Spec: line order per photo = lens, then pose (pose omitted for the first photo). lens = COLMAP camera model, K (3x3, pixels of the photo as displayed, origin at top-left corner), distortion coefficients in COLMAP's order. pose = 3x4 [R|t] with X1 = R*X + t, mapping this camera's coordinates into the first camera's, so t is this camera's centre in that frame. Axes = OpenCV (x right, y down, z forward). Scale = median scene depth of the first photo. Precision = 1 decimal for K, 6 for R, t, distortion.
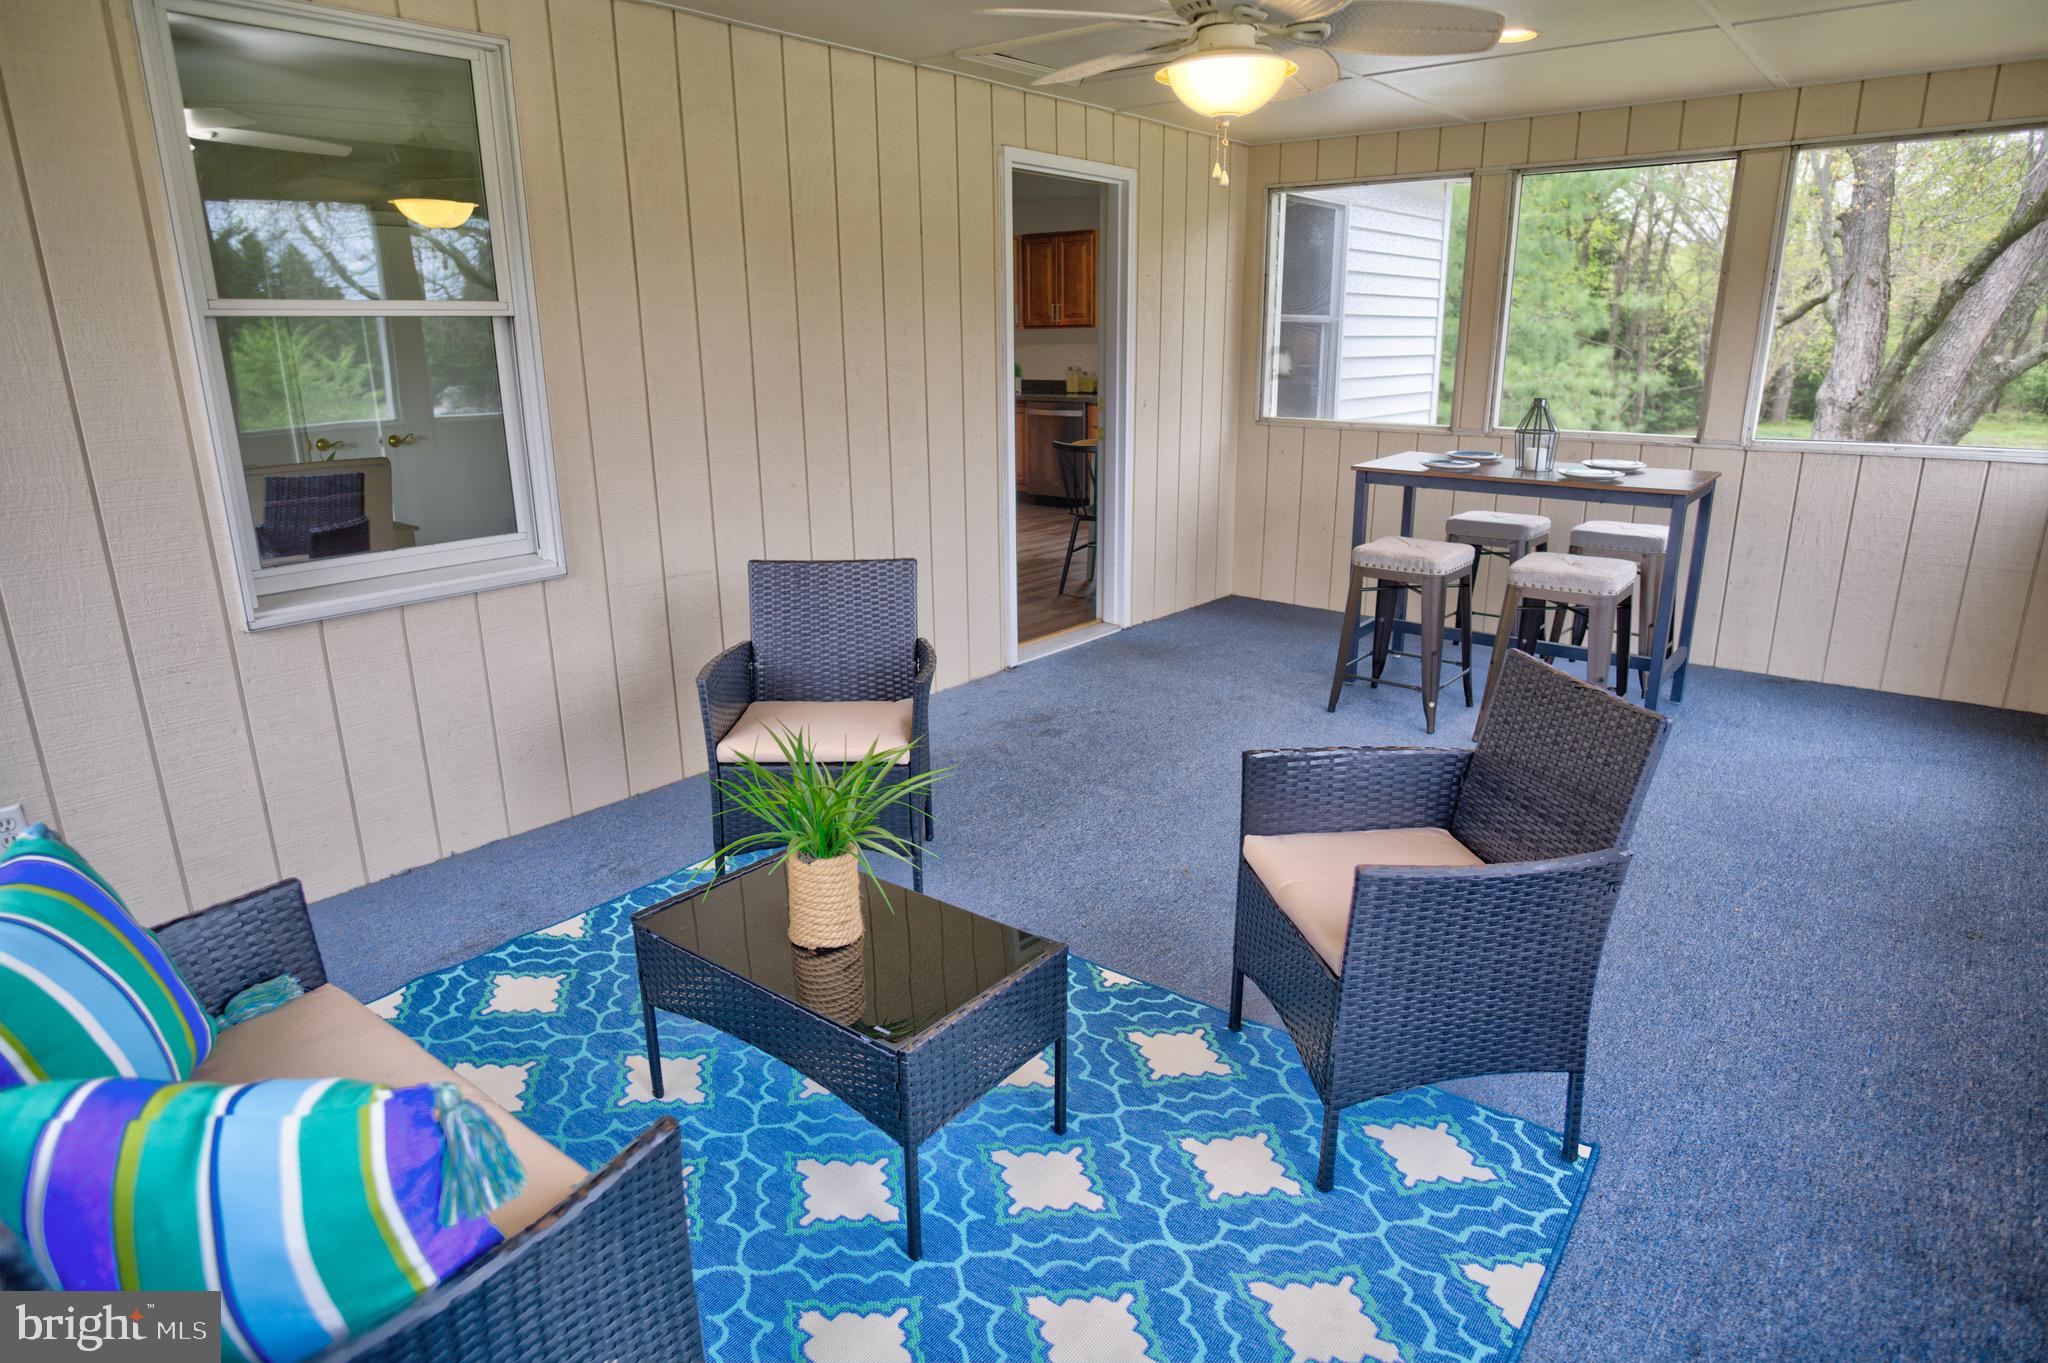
lens RADIAL K [[1173.1, 0, 1034.1], [0, 1173.1, 679.7], [0, 0, 1]] dist [-0.038653, 0.016283]
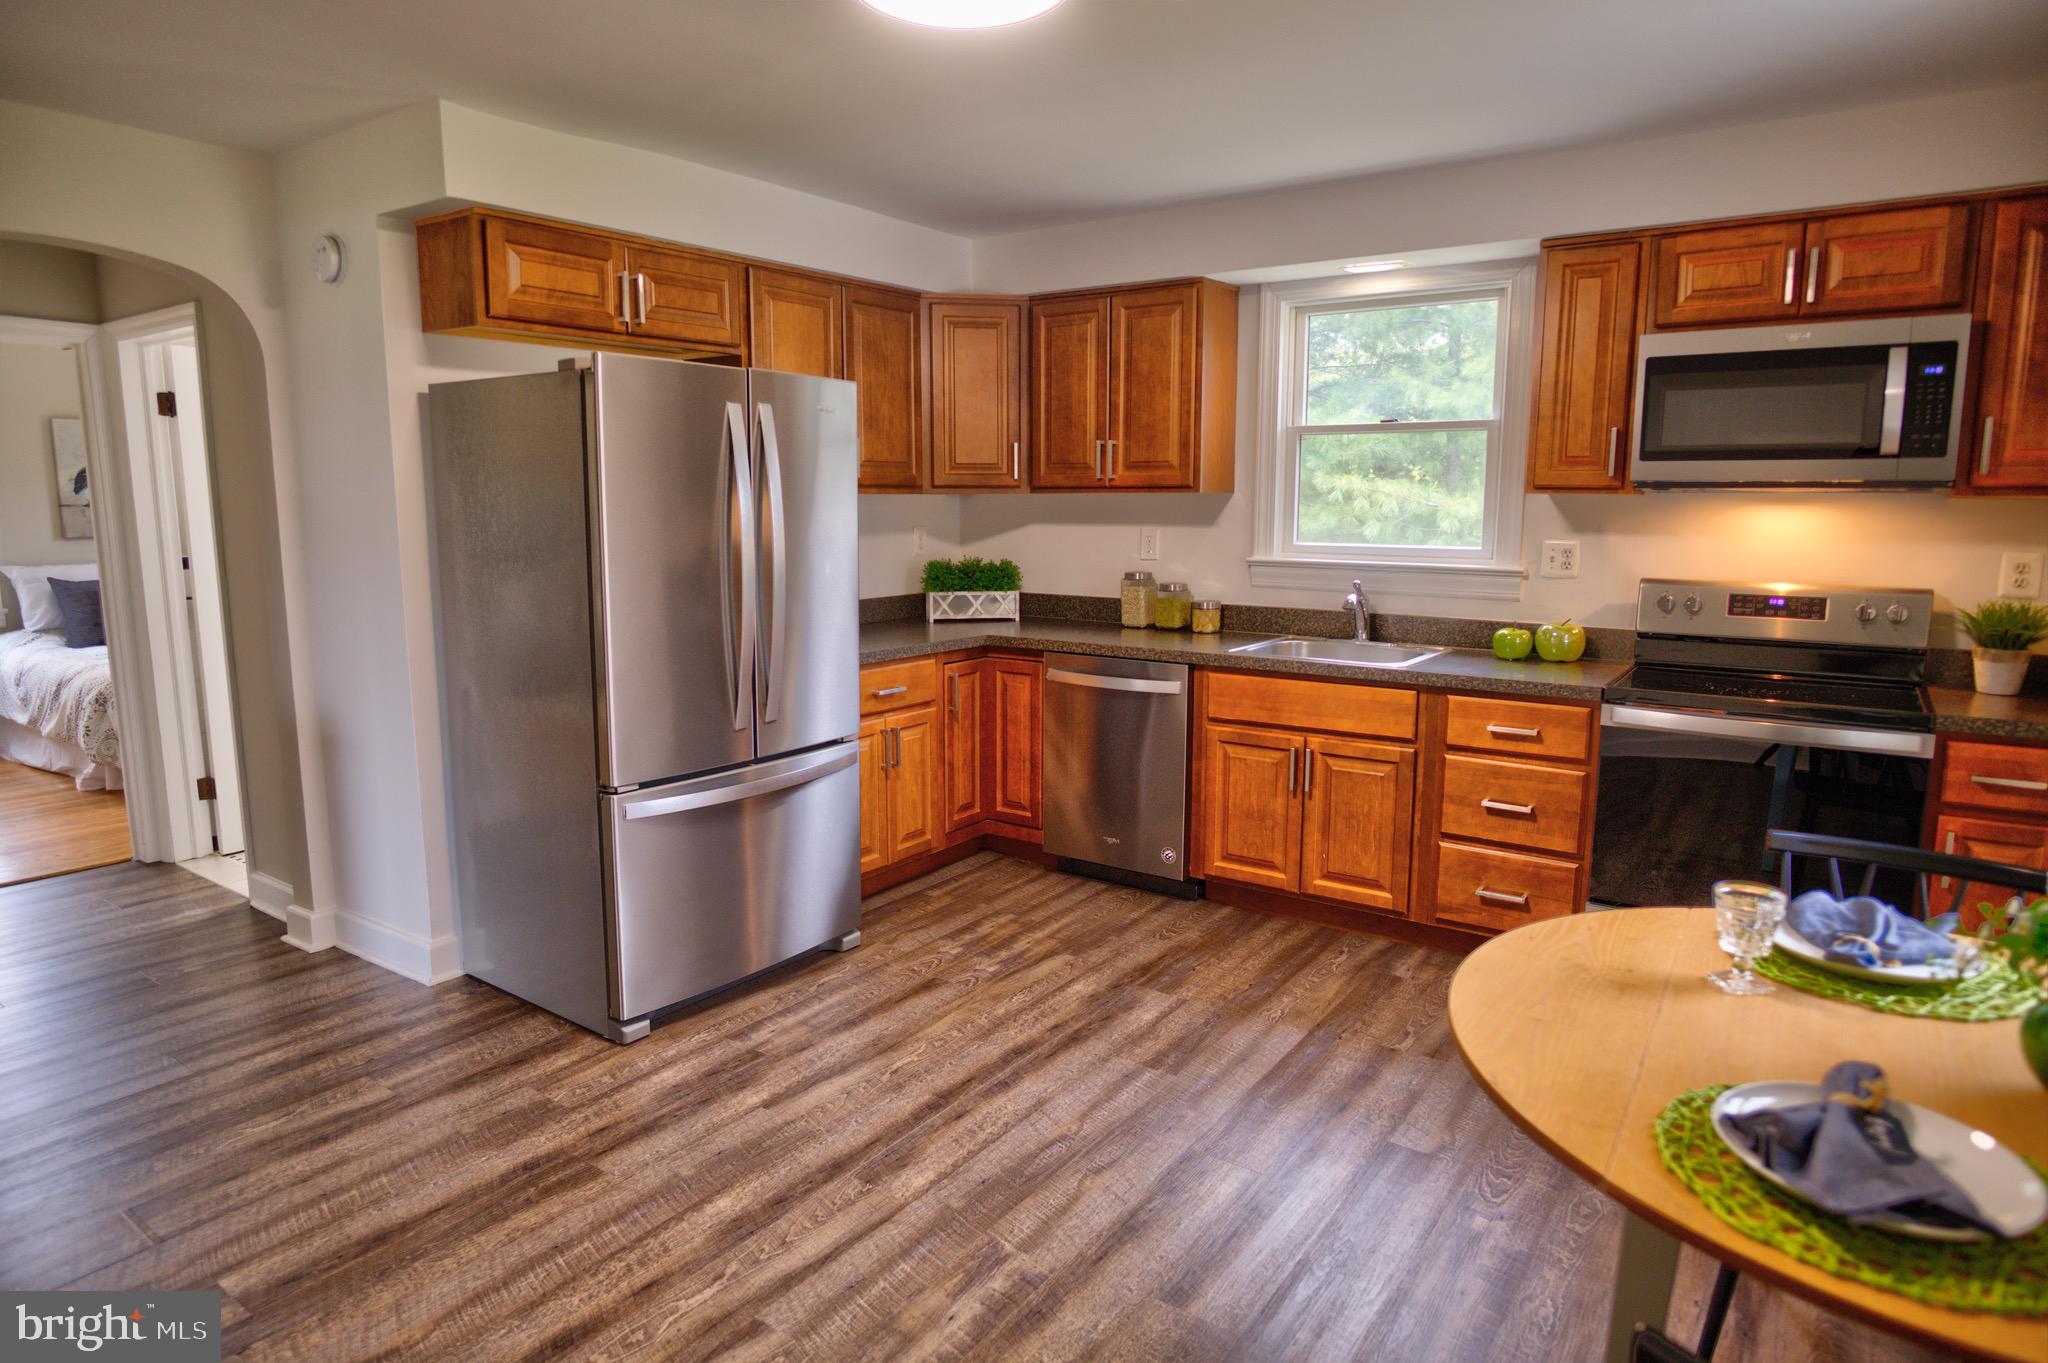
lens RADIAL K [[1173.1, 0, 1027.7], [0, 1173.1, 678.9], [0, 0, 1]] dist [-0.038653, 0.016283]
pose [[0.998336, 0.000641, 0.057665, -0.056919], [0.007112, 0.990936, -0.134147, -0.247960], [-0.057228, 0.134334, 0.989282, 0.829831]]
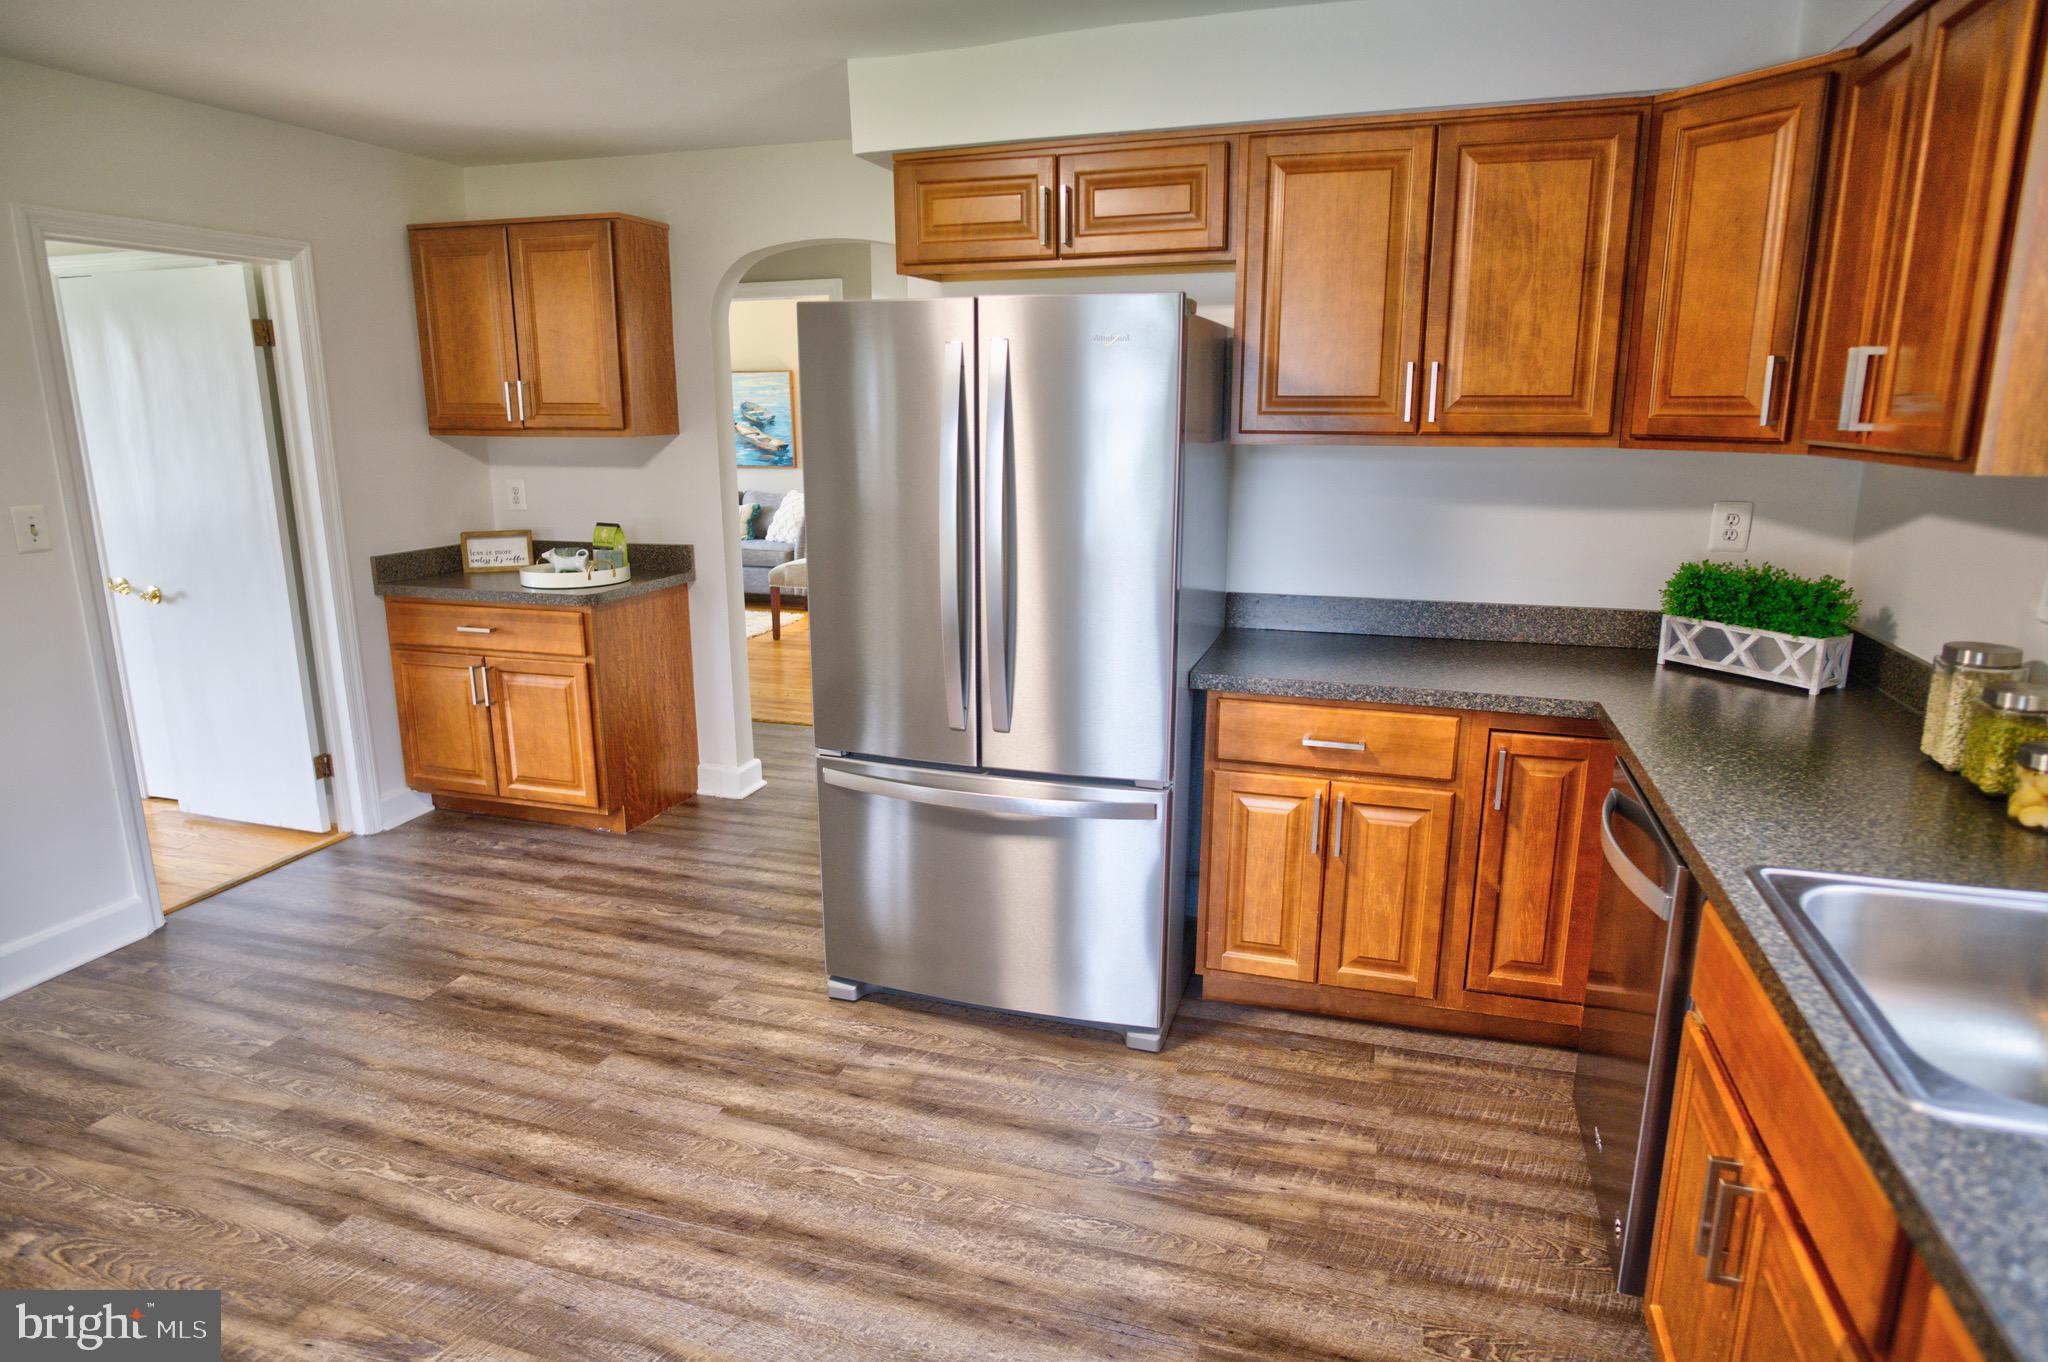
lens RADIAL K [[1173.1, 0, 1026.0], [0, 1173.1, 676.9], [0, 0, 1]] dist [-0.038653, 0.016283]
pose [[0.362817, 0.220135, -0.905486, 0.241946], [-0.265850, 0.955766, 0.125836, -0.372602], [0.893134, 0.195068, 0.405291, 1.178063]]
